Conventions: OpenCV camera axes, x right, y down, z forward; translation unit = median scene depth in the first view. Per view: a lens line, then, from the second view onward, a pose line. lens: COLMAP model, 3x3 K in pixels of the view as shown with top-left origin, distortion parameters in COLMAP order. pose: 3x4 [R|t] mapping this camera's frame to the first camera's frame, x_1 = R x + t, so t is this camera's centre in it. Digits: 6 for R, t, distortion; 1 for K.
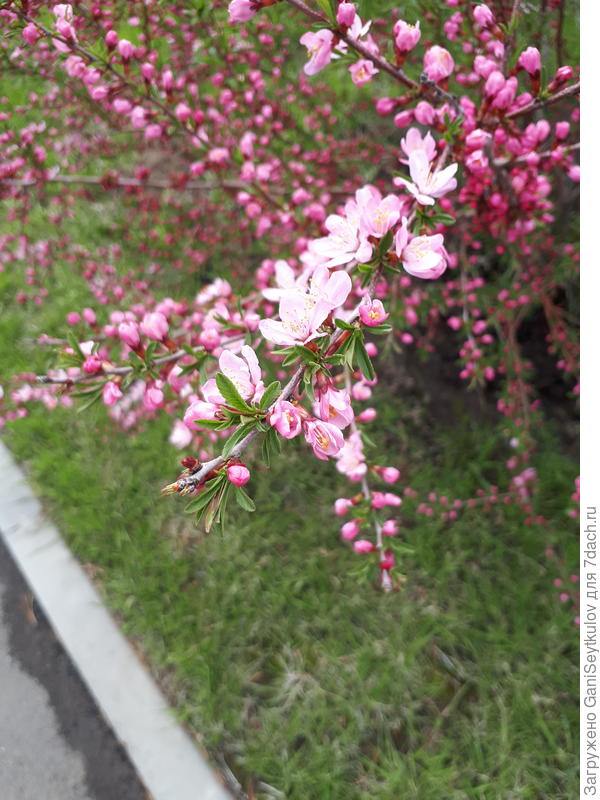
lens RADIAL K [[671.9, 0, 294.6], [0, 671.9, 398.4], [0, 0, 1]] dist [-0.007446, -0.003623]
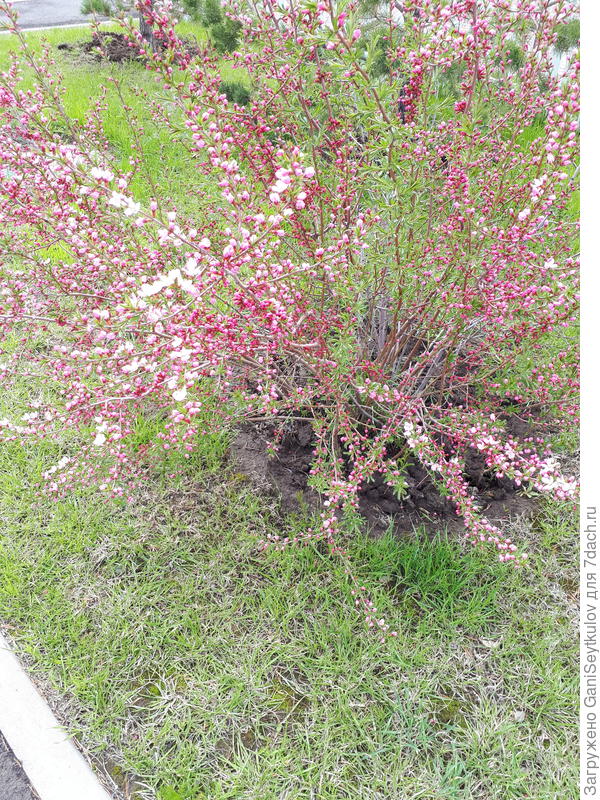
lens RADIAL K [[671.9, 0, 302.0], [0, 671.9, 403.1], [0, 0, 1]] dist [-0.007446, -0.003623]
pose [[0.989446, 0.032070, 0.141306, 0.054067], [0.009369, 0.958999, -0.283254, 0.243932], [-0.144596, 0.281589, 0.948578, -0.401312]]
